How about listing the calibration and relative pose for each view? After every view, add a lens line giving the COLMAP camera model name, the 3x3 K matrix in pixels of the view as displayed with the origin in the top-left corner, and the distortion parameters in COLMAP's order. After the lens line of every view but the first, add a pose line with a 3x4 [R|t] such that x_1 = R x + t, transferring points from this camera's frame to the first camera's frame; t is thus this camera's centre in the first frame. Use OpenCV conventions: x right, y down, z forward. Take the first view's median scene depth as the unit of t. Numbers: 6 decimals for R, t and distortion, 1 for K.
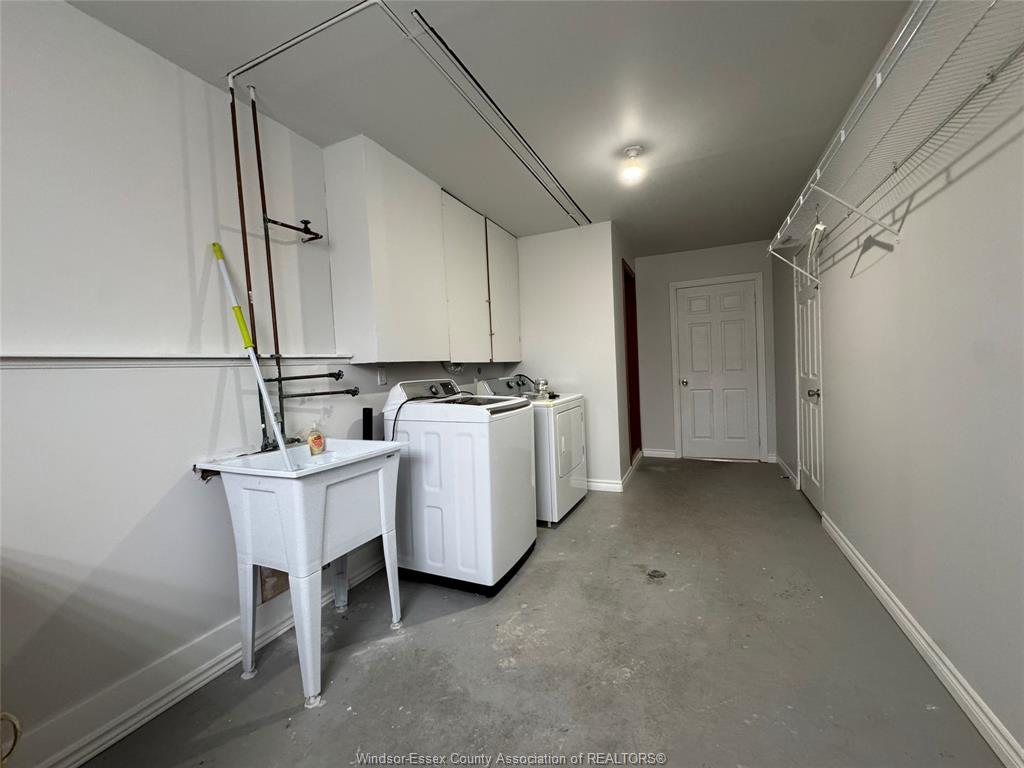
lens RADIAL K [[410.2, 0, 519.6], [0, 410.2, 386.1], [0, 0, 1]] dist [-0.003928, 0.000351]
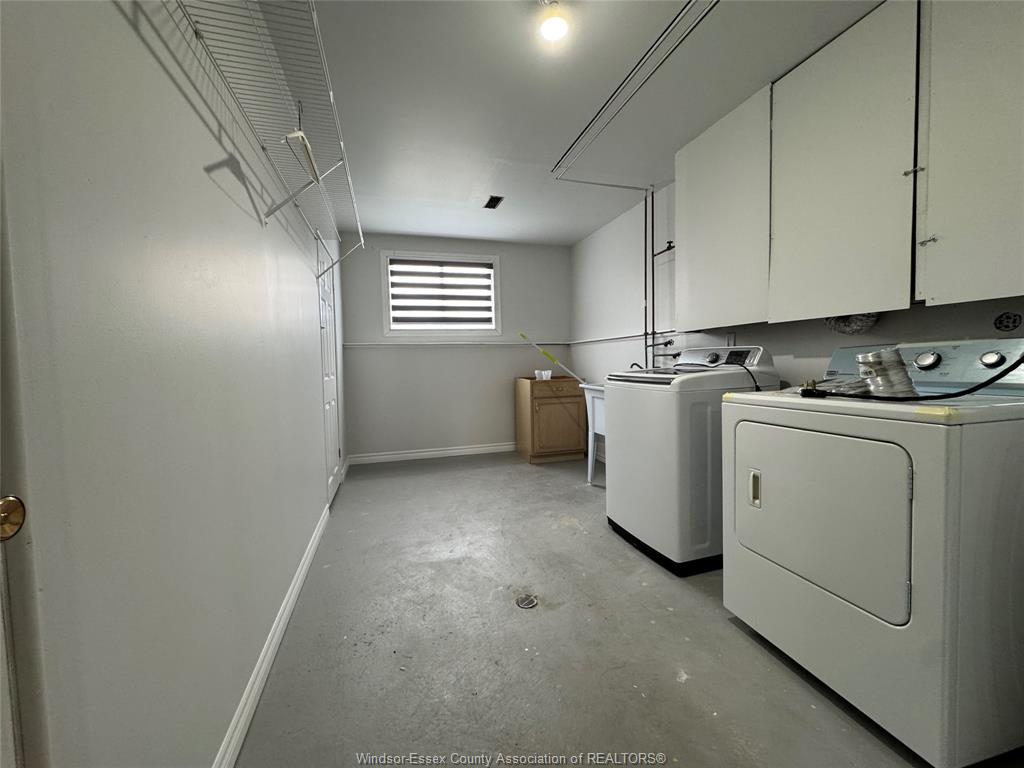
lens RADIAL K [[410.2, 0, 513.2], [0, 410.2, 377.9], [0, 0, 1]] dist [-0.003928, 0.000351]
pose [[-0.756289, 0.100629, -0.646453, 1.033741], [0.041533, 0.993492, 0.106062, -0.090224], [0.652919, 0.053364, -0.755546, 1.940348]]
